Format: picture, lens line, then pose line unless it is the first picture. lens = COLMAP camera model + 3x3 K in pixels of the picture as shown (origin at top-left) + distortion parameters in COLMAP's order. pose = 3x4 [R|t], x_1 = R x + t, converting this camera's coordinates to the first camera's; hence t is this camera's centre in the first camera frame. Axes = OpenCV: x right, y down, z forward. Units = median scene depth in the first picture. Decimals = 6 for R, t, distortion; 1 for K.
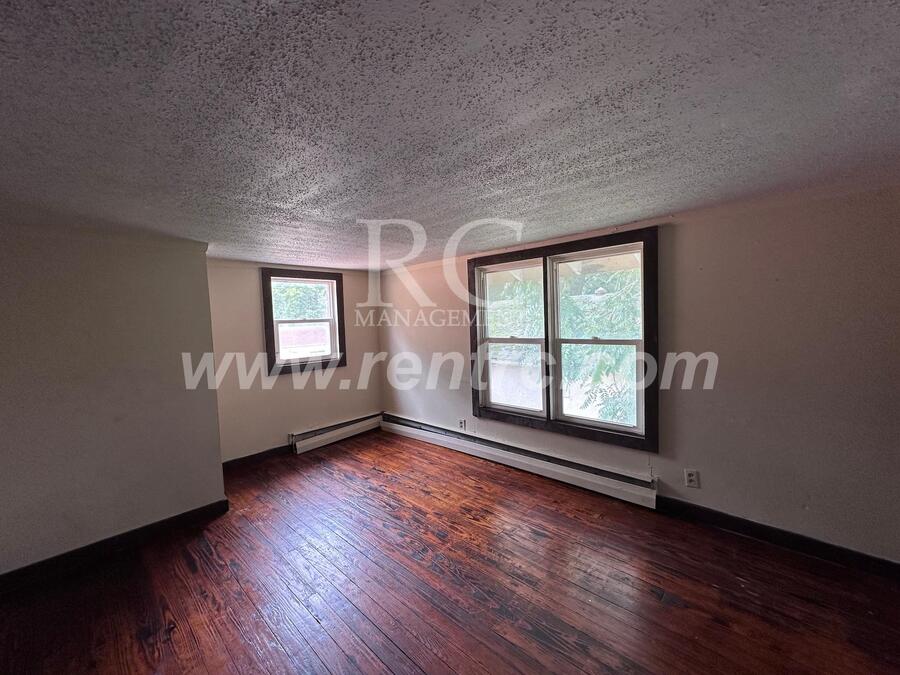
lens RADIAL K [[357.9, 0, 449.9], [0, 357.9, 337.2], [0, 0, 1]] dist [0.000831, 0.000135]
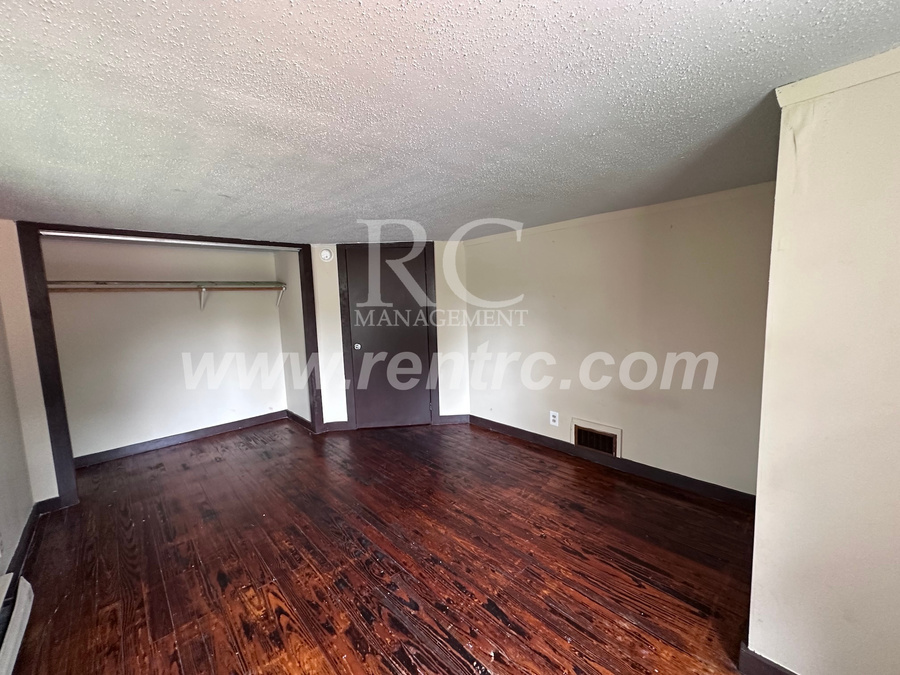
lens RADIAL K [[357.9, 0, 449.9], [0, 357.9, 337.8], [0, 0, 1]] dist [0.000831, 0.000135]
pose [[-0.995793, 0.067814, 0.061623, -0.318442], [0.076741, 0.984698, 0.156466, -0.067754], [-0.050070, 0.160537, -0.985759, 1.571898]]
